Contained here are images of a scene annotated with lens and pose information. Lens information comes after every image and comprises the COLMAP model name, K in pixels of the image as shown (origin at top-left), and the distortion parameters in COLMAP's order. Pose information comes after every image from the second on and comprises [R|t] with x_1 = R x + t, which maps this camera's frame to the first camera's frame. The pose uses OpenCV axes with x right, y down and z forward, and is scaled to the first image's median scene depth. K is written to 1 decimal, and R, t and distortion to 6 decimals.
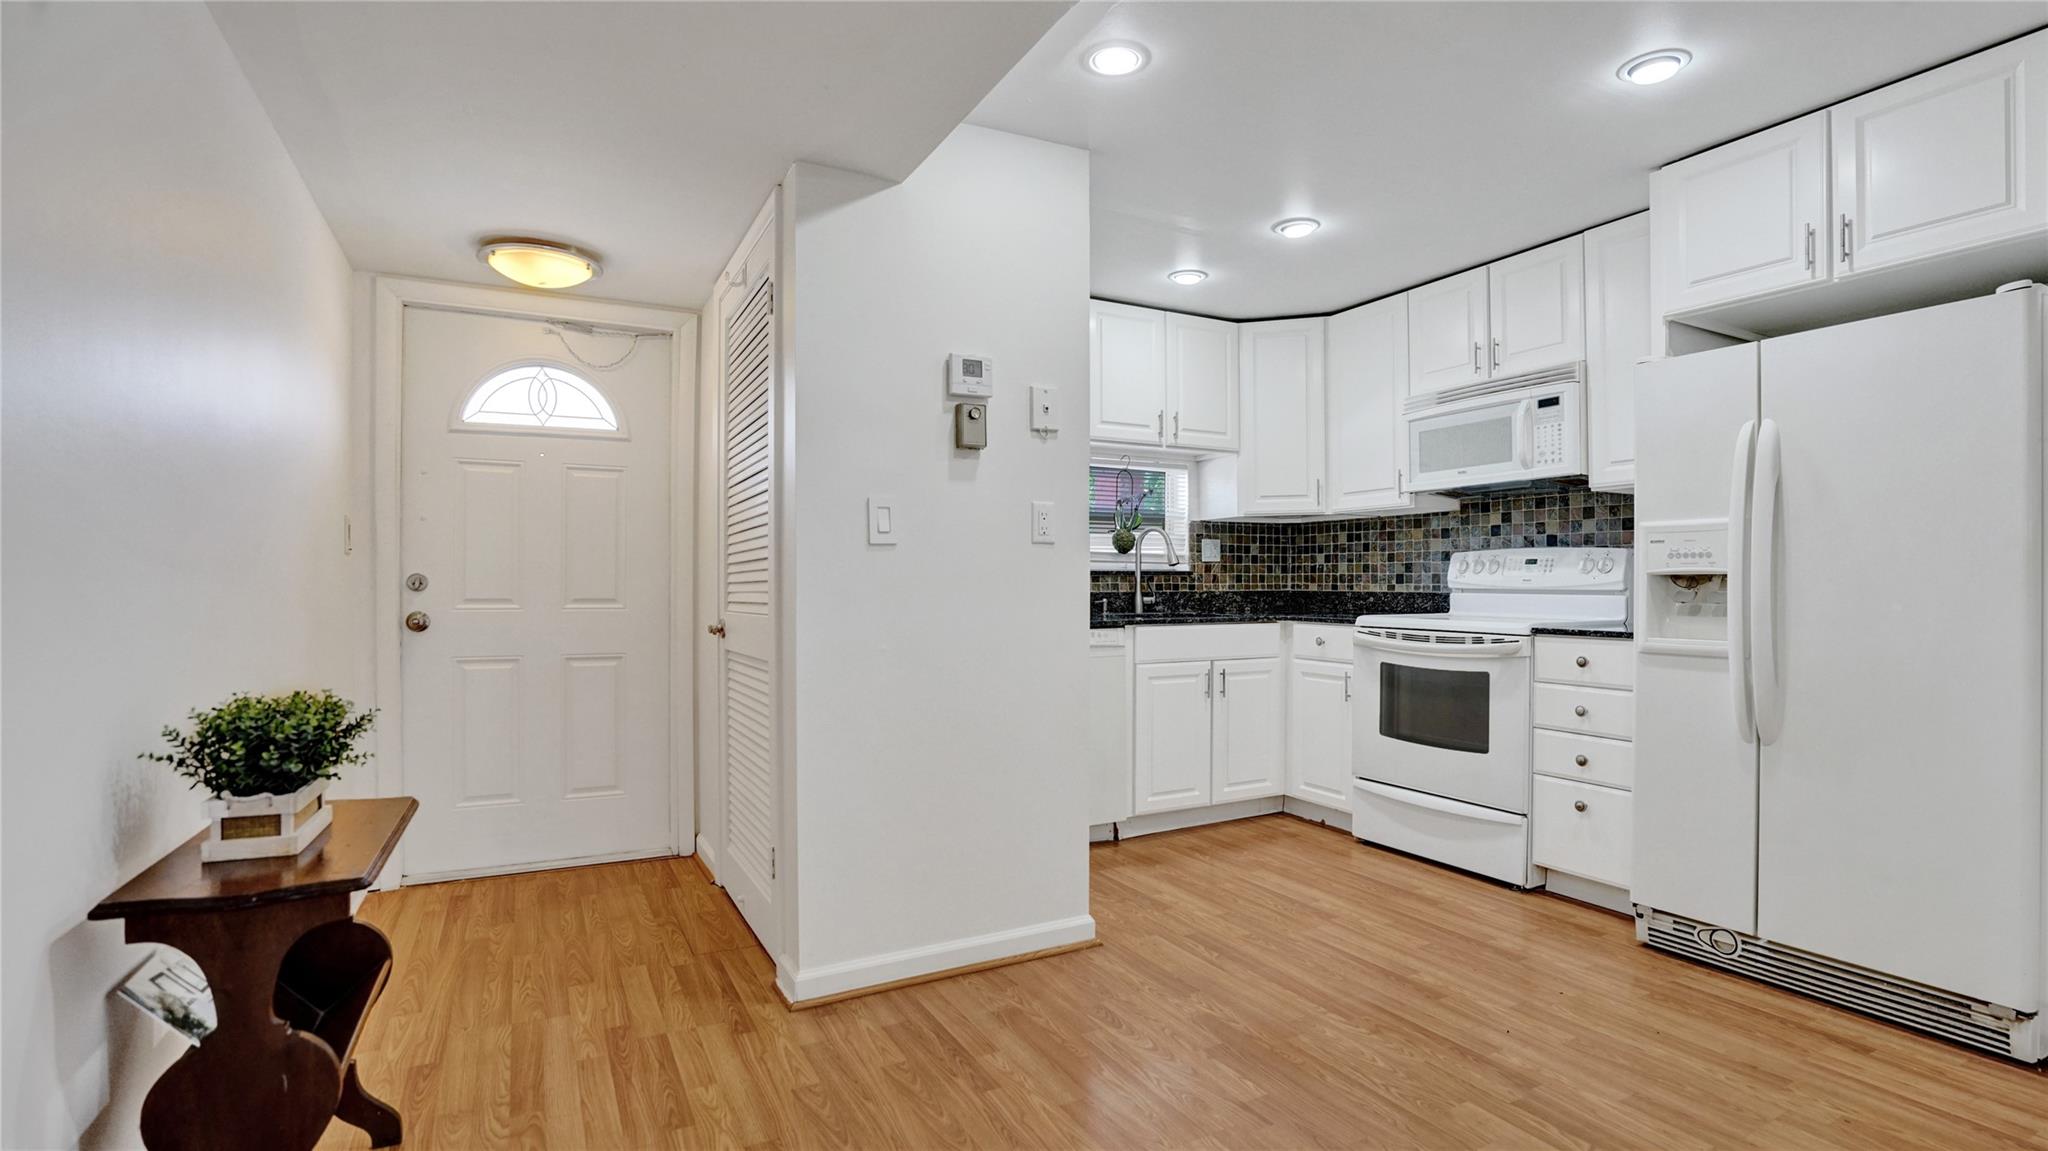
lens RADIAL K [[938.8, 0, 1031.7], [0, 938.8, 586.8], [0, 0, 1]] dist [0.002873, 0.000270]
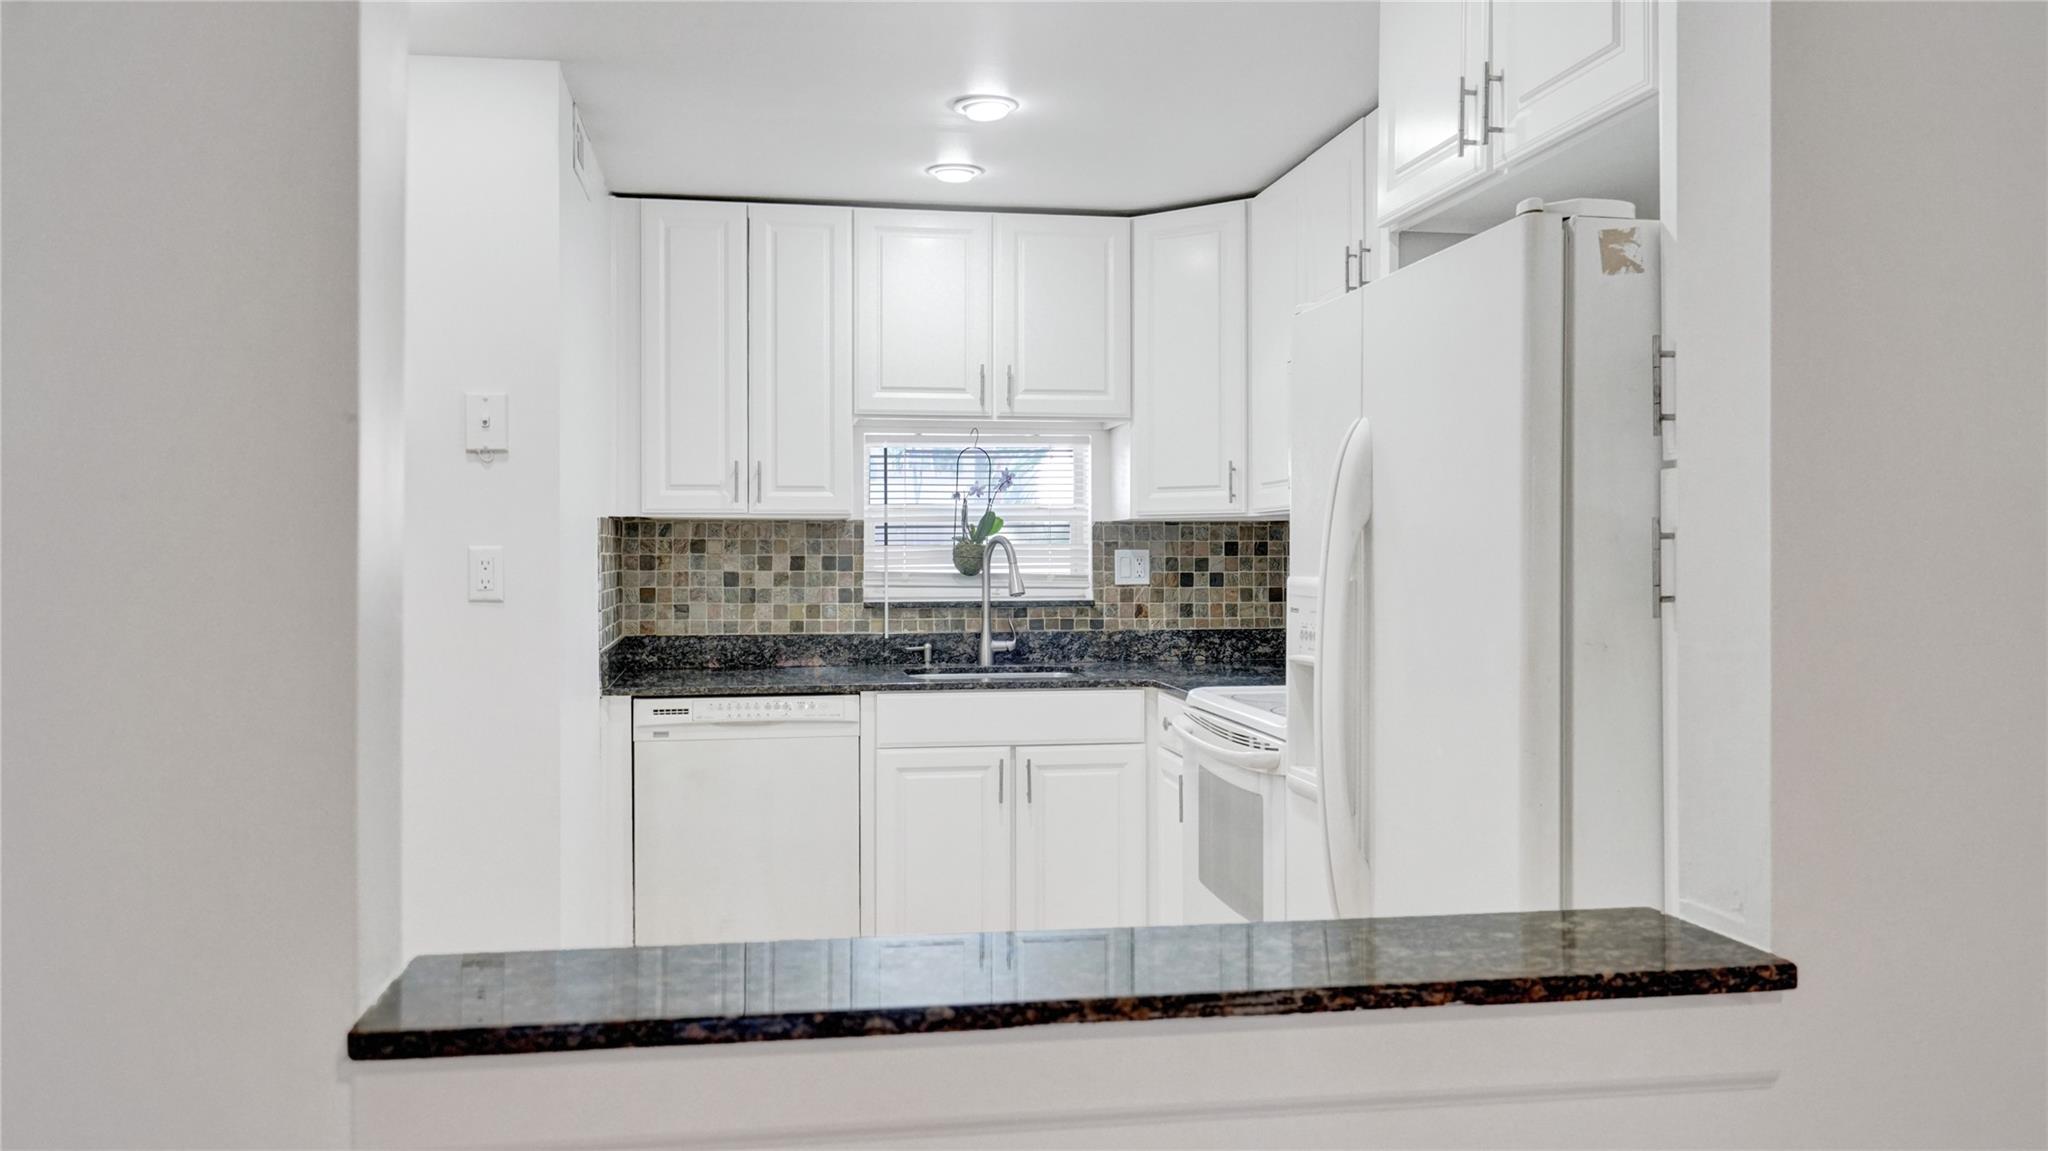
lens RADIAL K [[1485.1, 0, 1017.9], [0, 1485.1, 562.0], [0, 0, 1]] dist [0.005230, 0.000097]
pose [[0.940330, -0.001156, -0.340261, 0.477330], [0.002619, 0.999989, 0.003839, -0.047443], [0.340252, -0.004501, 0.940323, 0.015301]]
